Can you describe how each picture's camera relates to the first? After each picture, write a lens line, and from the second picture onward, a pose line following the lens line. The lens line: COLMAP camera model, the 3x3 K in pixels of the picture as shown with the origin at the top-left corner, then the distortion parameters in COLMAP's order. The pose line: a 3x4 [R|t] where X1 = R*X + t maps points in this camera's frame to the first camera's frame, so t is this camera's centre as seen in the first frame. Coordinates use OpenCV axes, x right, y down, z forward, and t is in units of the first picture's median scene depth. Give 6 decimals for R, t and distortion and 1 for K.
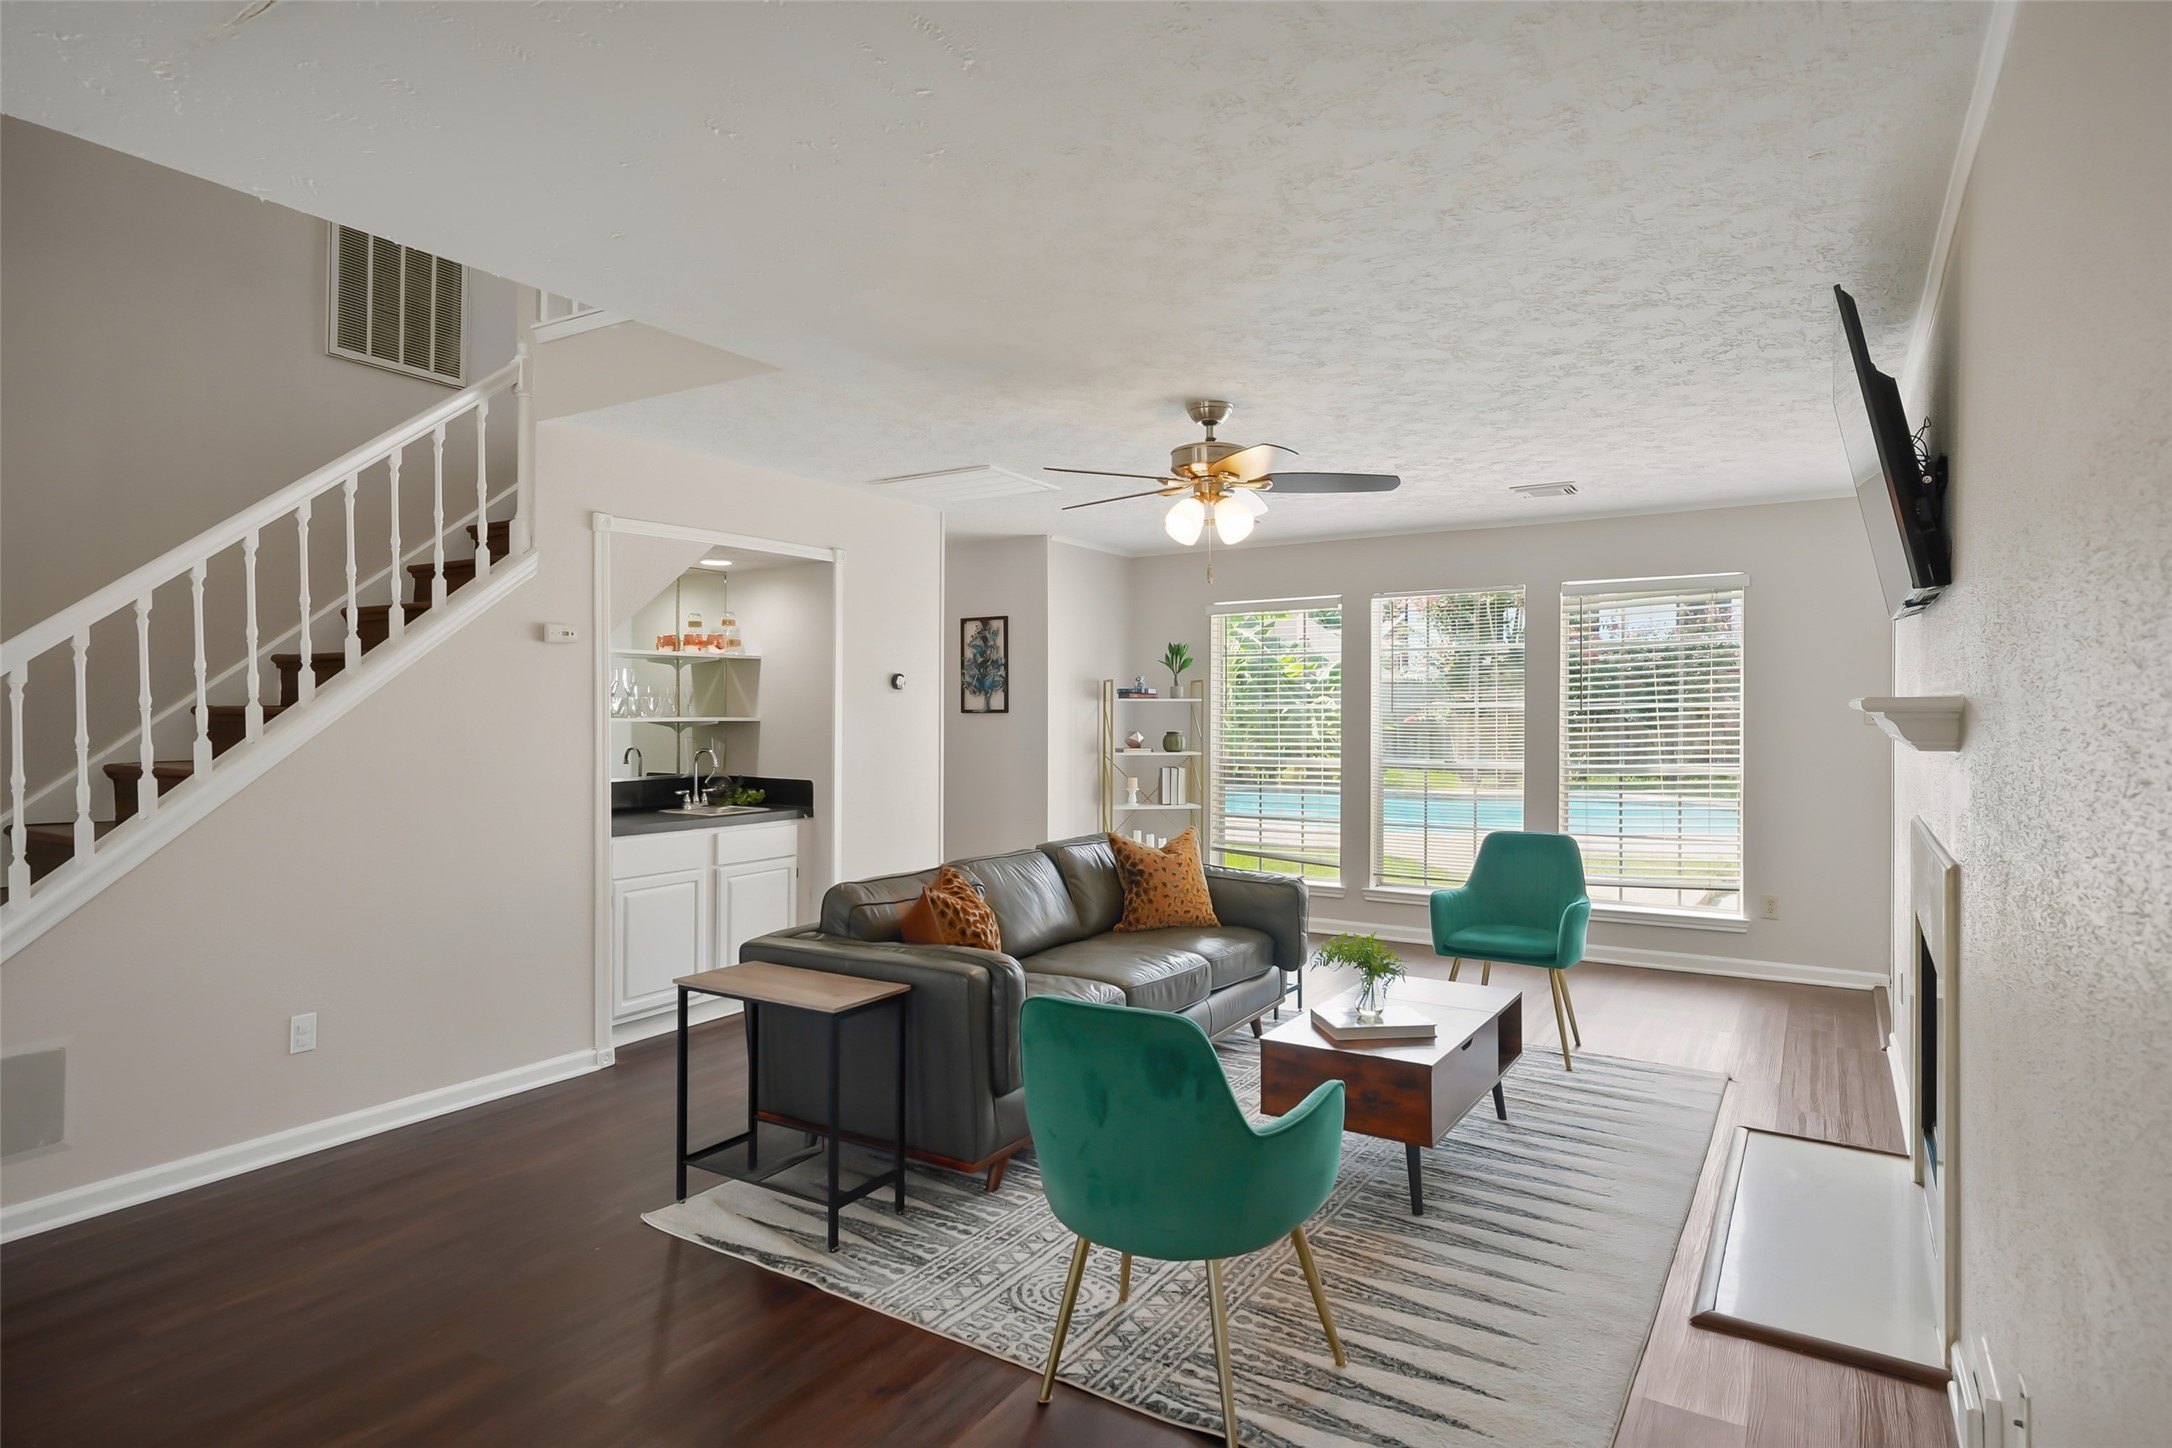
lens RADIAL K [[1185.8, 0, 1085.9], [0, 1185.8, 709.6], [0, 0, 1]] dist [0.021526, -0.000211]
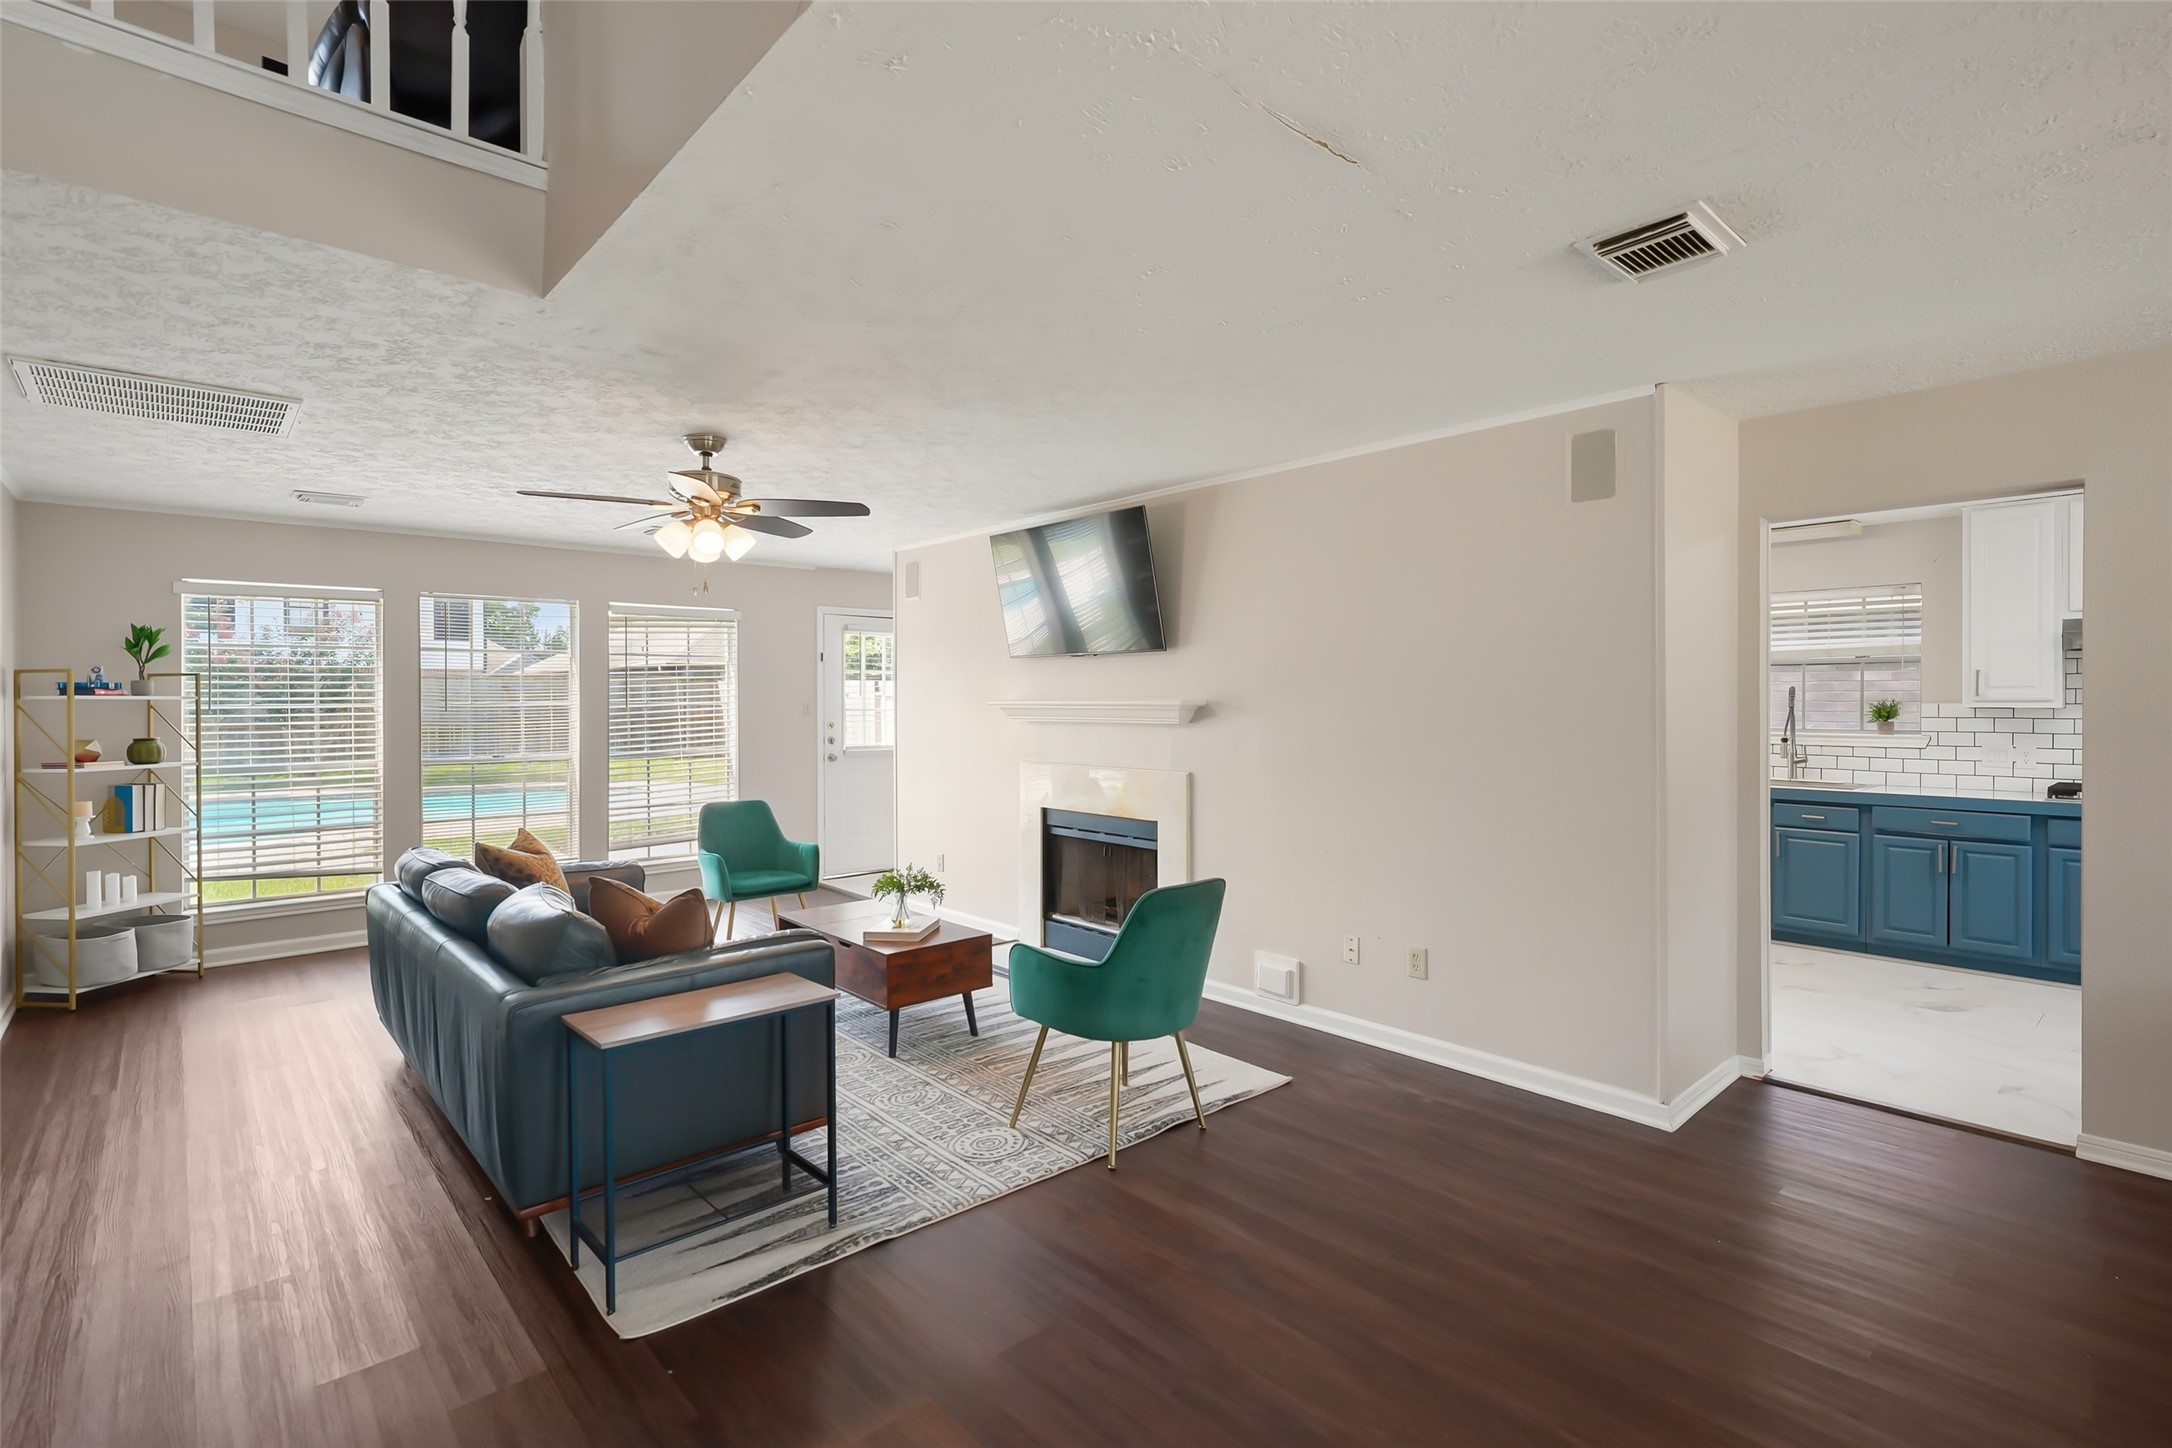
lens RADIAL K [[1006.3, 0, 1086.0], [0, 1006.3, 724.0], [0, 0, 1]] dist [0.000513, 0.000242]
pose [[0.270001, -0.017137, 0.962707, -0.767746], [0.001943, 0.999849, 0.017253, -0.001421], [-0.962858, -0.002788, 0.269994, 0.422394]]
